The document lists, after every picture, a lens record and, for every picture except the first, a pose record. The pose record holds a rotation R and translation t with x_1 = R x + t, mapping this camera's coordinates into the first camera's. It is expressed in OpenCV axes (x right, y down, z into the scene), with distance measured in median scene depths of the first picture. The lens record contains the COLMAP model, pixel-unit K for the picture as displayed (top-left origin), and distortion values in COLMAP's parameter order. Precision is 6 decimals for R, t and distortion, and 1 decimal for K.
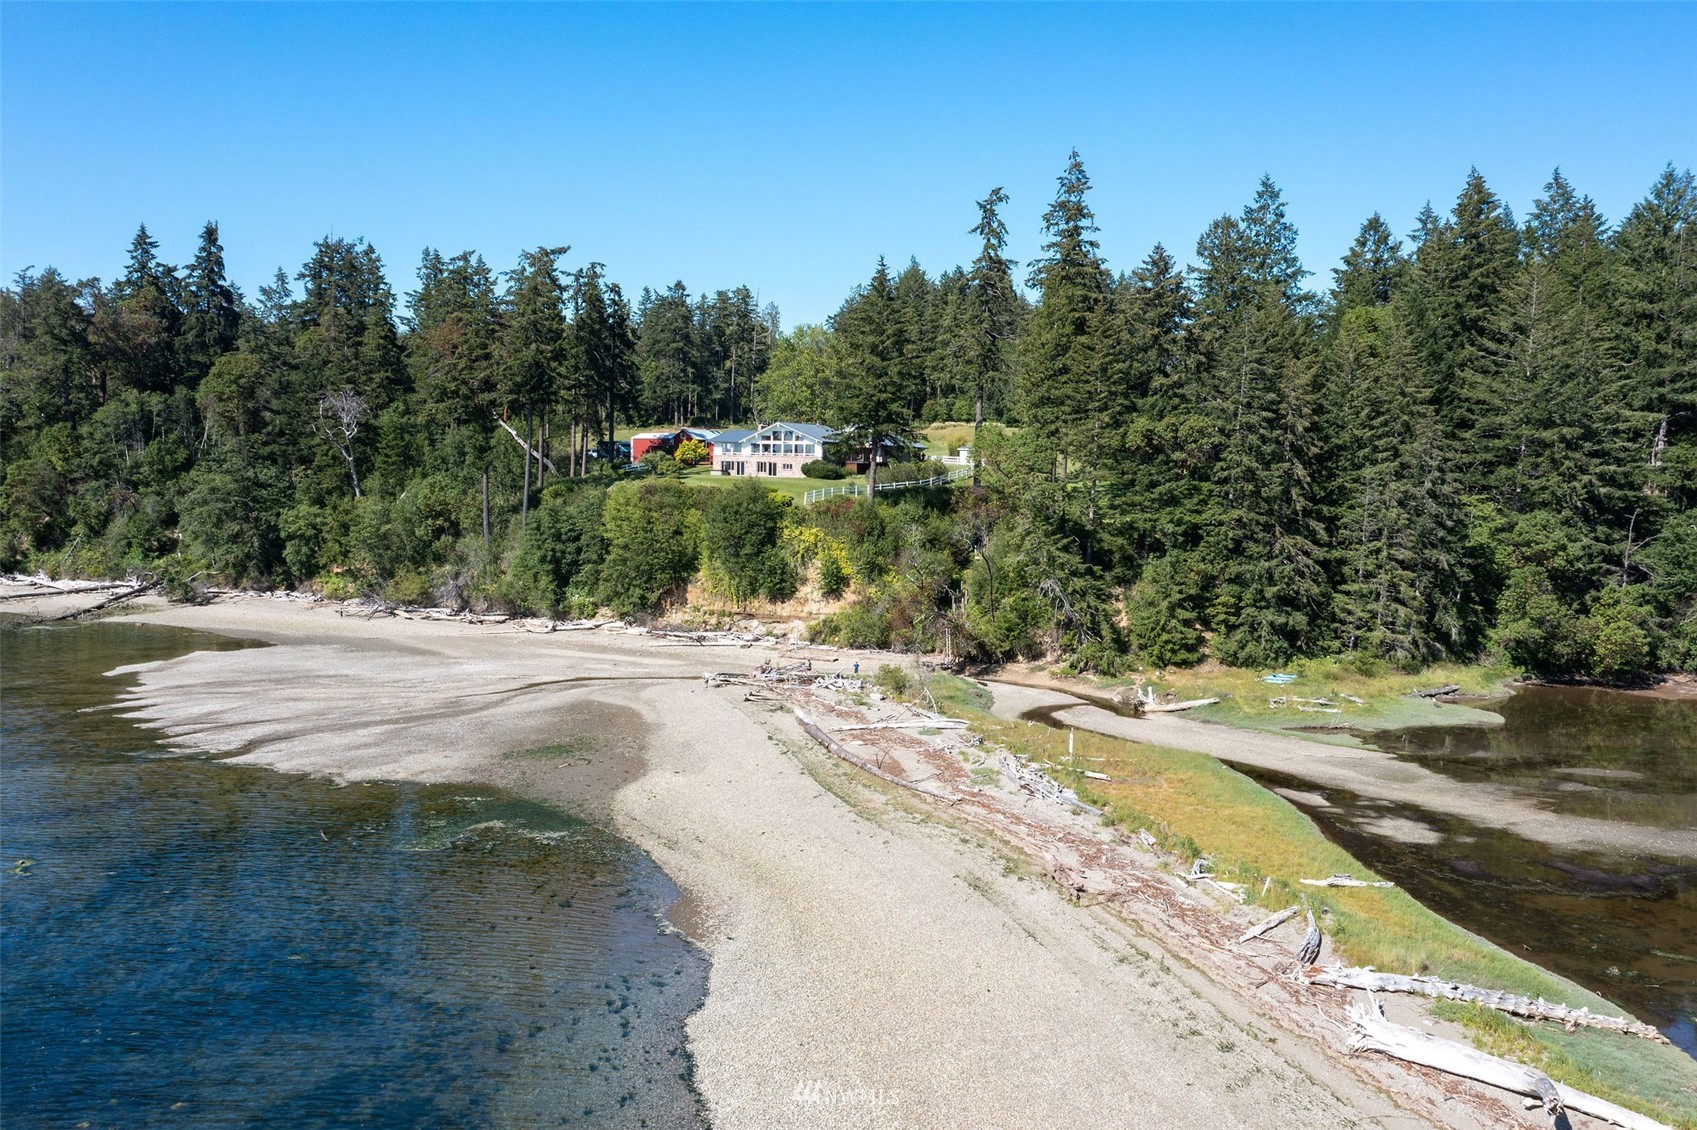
lens RADIAL K [[1359.4, 0, 847.5], [0, 1359.4, 565.1], [0, 0, 1]] dist [-0.019776, 0.017315]
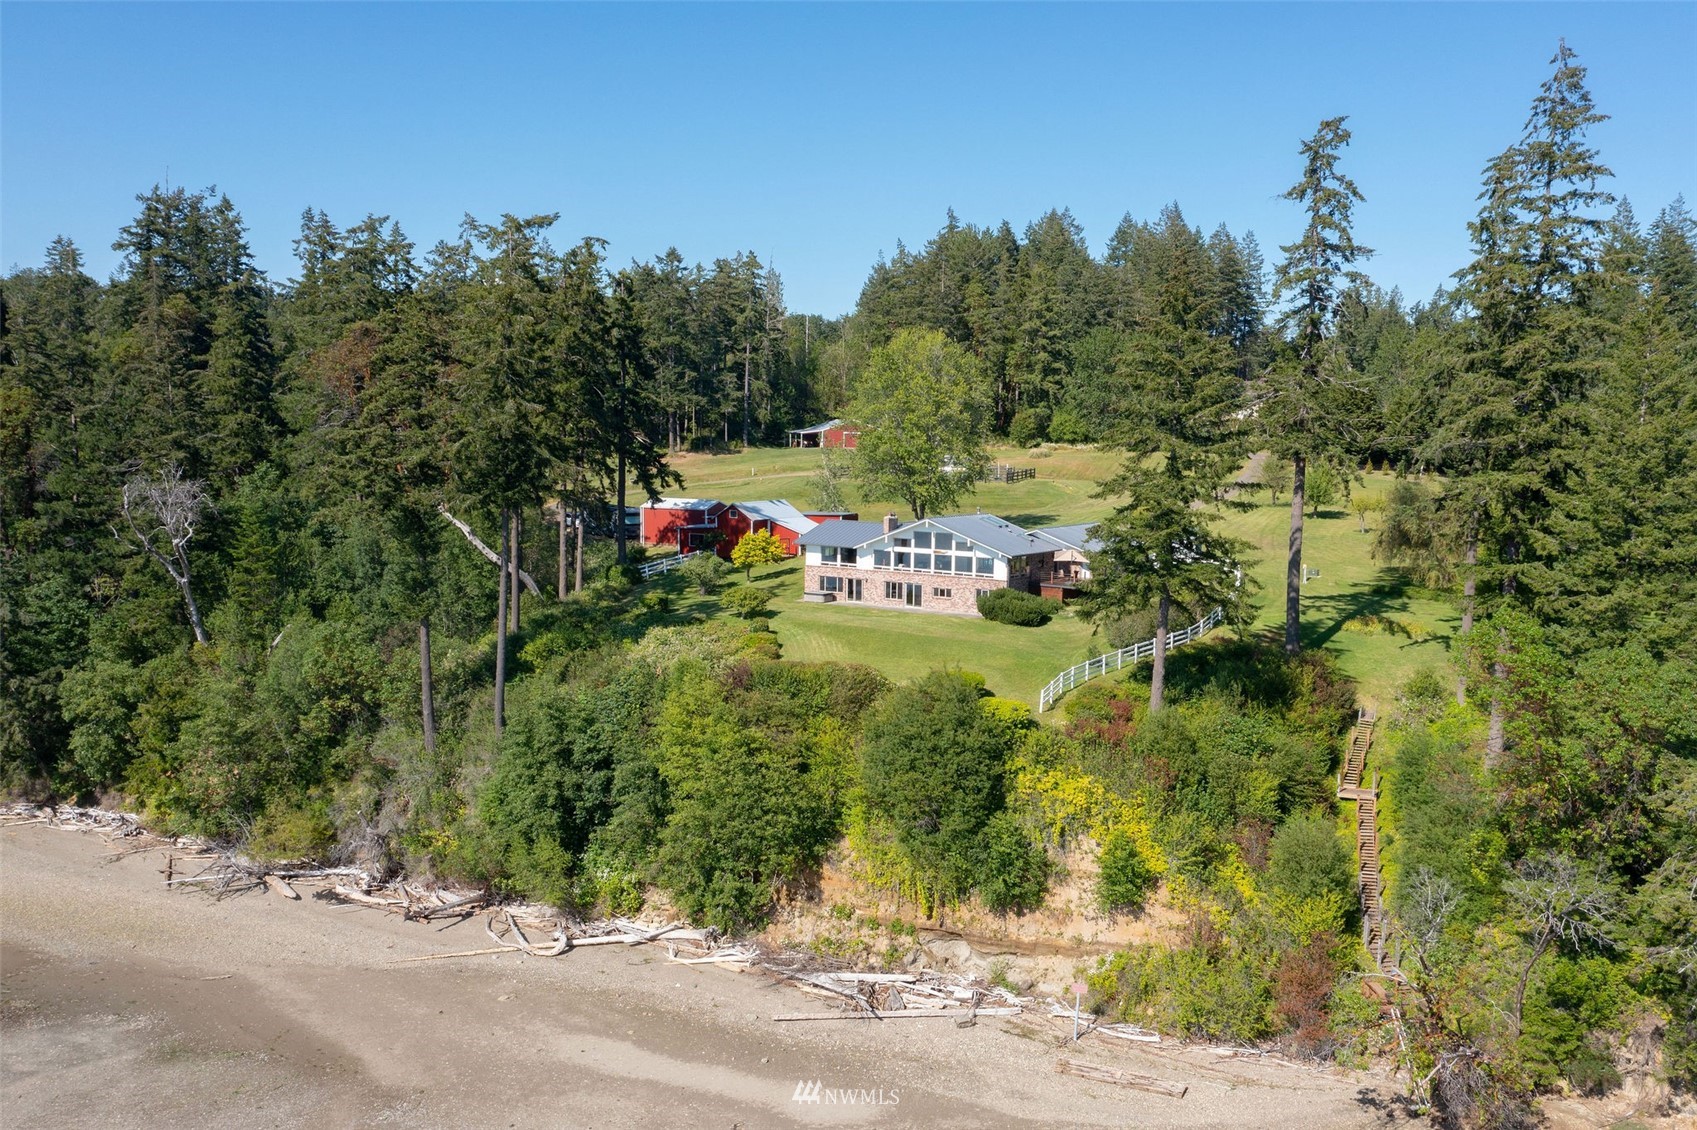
lens RADIAL K [[1359.4, 0, 851.7], [0, 1359.4, 564.4], [0, 0, 1]] dist [-0.019776, 0.017315]
pose [[0.997513, -0.015224, 0.068820, -0.125660], [0.012217, 0.998961, 0.043910, -0.112726], [-0.069417, -0.042960, 0.996662, 0.419576]]
